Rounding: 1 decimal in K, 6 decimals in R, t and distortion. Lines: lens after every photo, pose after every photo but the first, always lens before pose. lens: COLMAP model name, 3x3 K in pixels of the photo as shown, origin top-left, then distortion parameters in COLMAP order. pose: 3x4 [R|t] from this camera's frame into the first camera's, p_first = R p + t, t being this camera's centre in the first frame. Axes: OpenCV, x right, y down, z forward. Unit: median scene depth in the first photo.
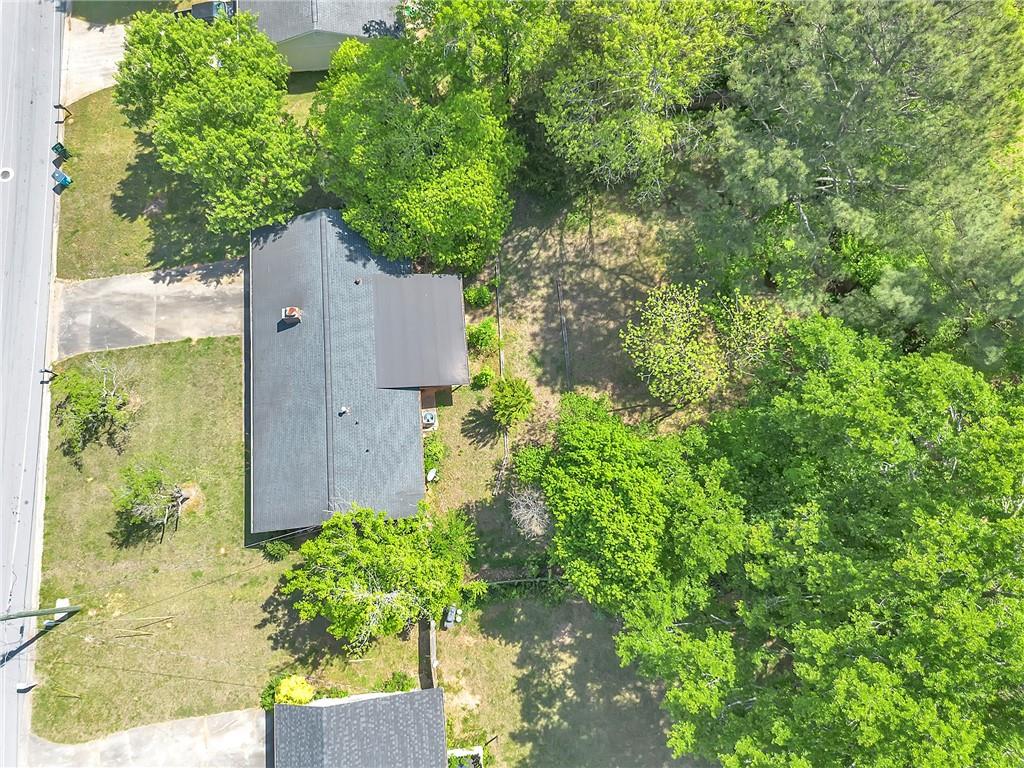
lens RADIAL K [[691.0, 0, 496.1], [0, 691.0, 396.1], [0, 0, 1]] dist [0.009969, 0.001243]
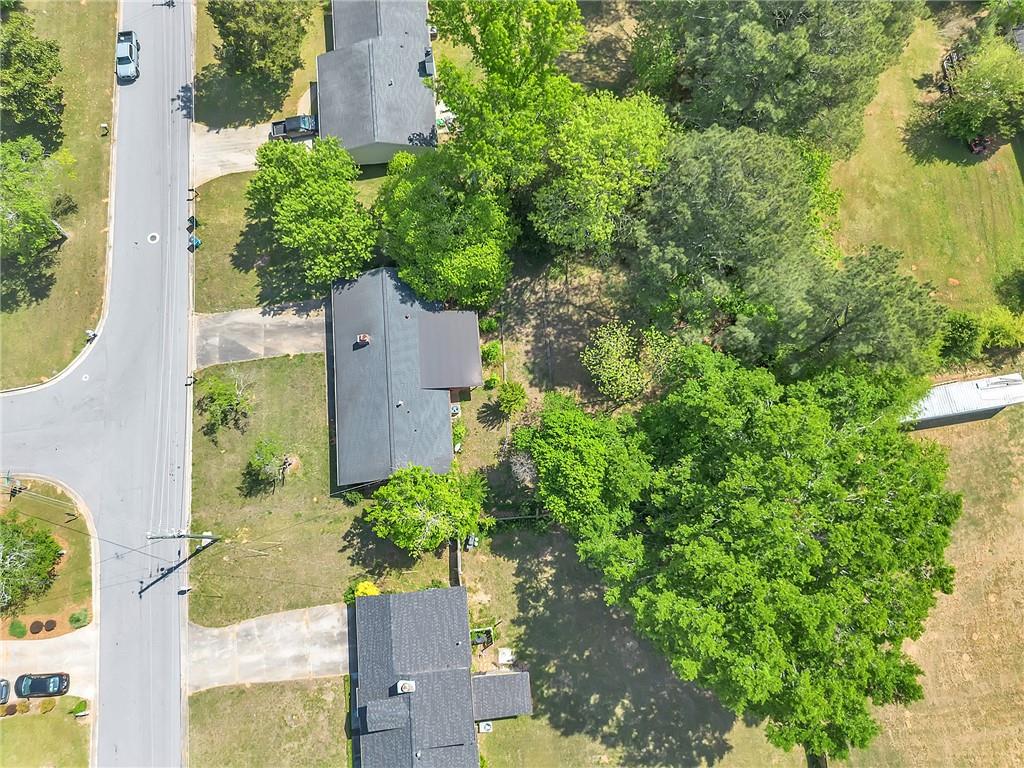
lens RADIAL K [[708.4, 0, 494.3], [0, 708.4, 388.2], [0, 0, 1]] dist [0.035663, -0.000196]
pose [[0.999996, -0.000791, -0.002764, -0.010313], [0.000762, 0.999943, -0.010606, 0.003456], [0.002772, 0.010604, 0.999940, -0.529699]]
